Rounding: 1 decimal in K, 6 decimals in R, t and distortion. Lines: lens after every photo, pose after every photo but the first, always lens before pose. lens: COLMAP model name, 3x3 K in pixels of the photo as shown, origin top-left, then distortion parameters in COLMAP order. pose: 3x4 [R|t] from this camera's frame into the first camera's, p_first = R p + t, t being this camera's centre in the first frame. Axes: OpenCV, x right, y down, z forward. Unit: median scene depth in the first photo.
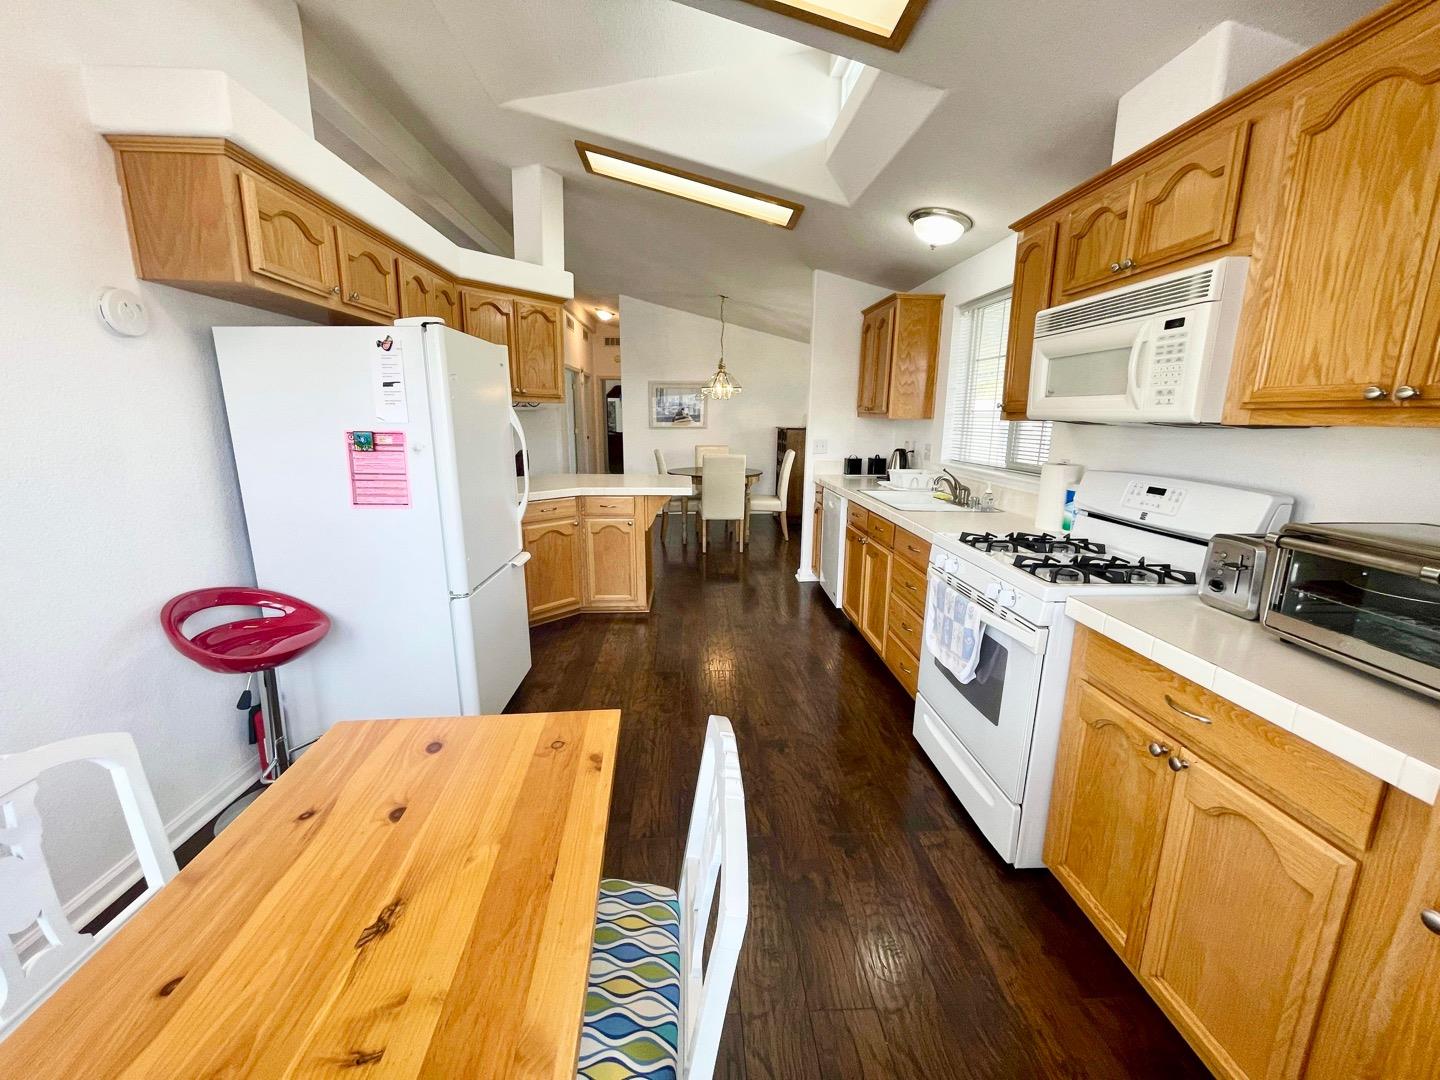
lens RADIAL K [[581.4, 0, 714.2], [0, 581.4, 541.0], [0, 0, 1]] dist [0.001654, 0.000214]
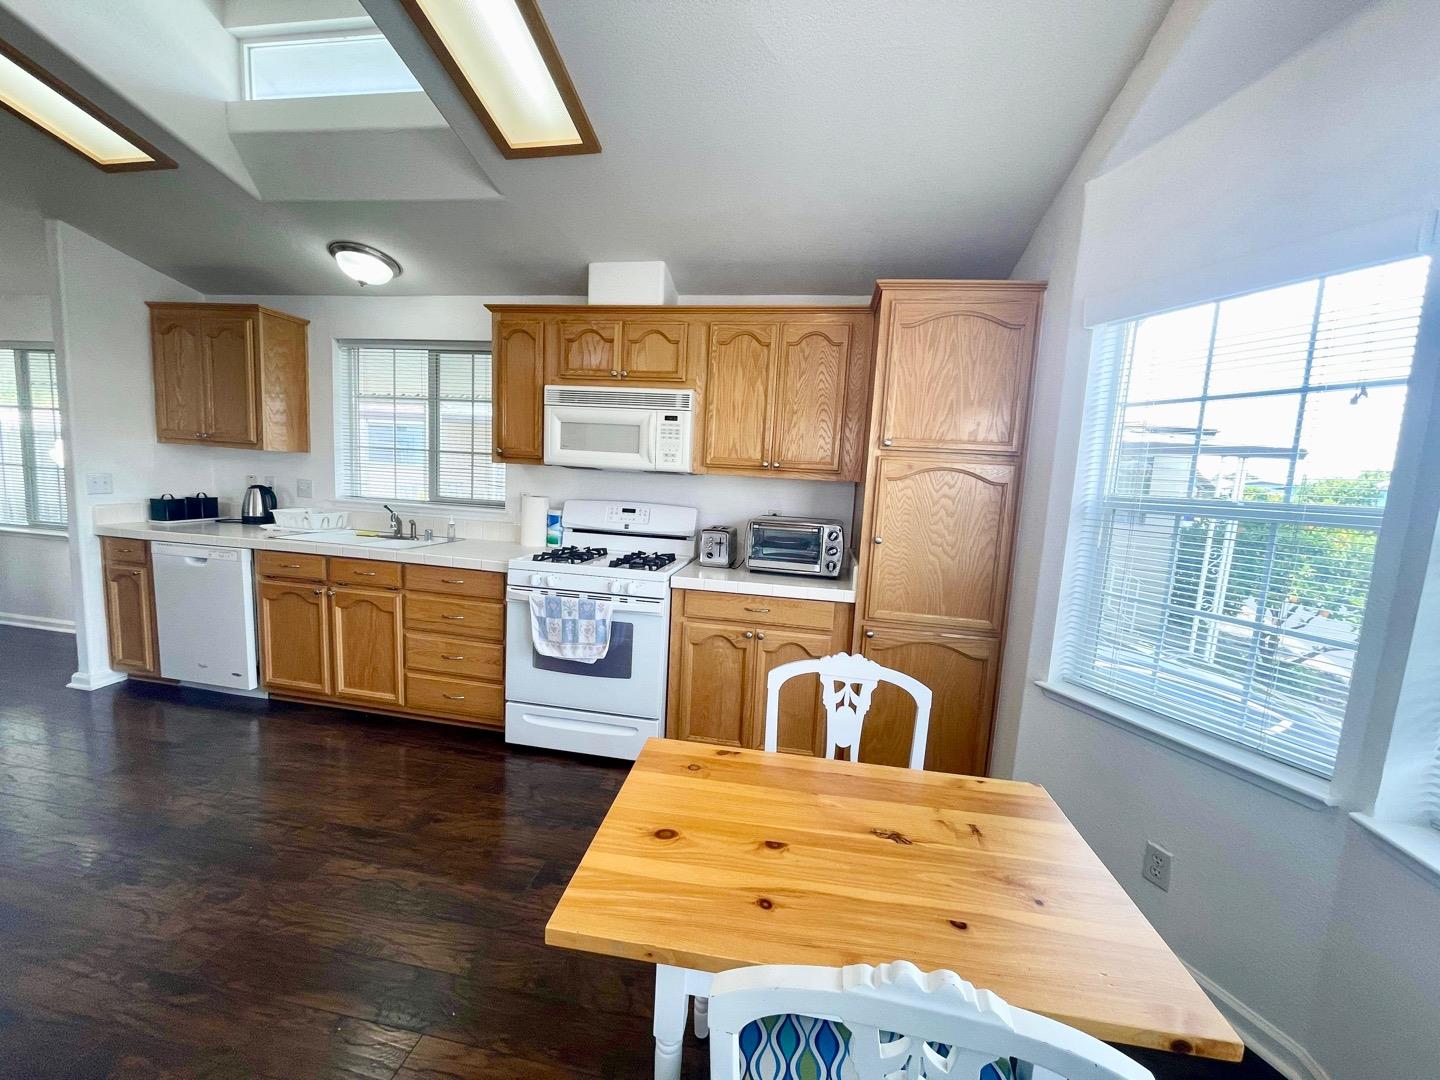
lens RADIAL K [[649.0, 0, 670.8], [0, 649.0, 534.1], [0, 0, 1]] dist [-0.002110, -0.000162]
pose [[0.203922, -0.095231, 0.974344, -0.994409], [0.156898, 0.985572, 0.063491, -0.117572], [-0.966333, 0.139926, 0.215921, 0.496927]]
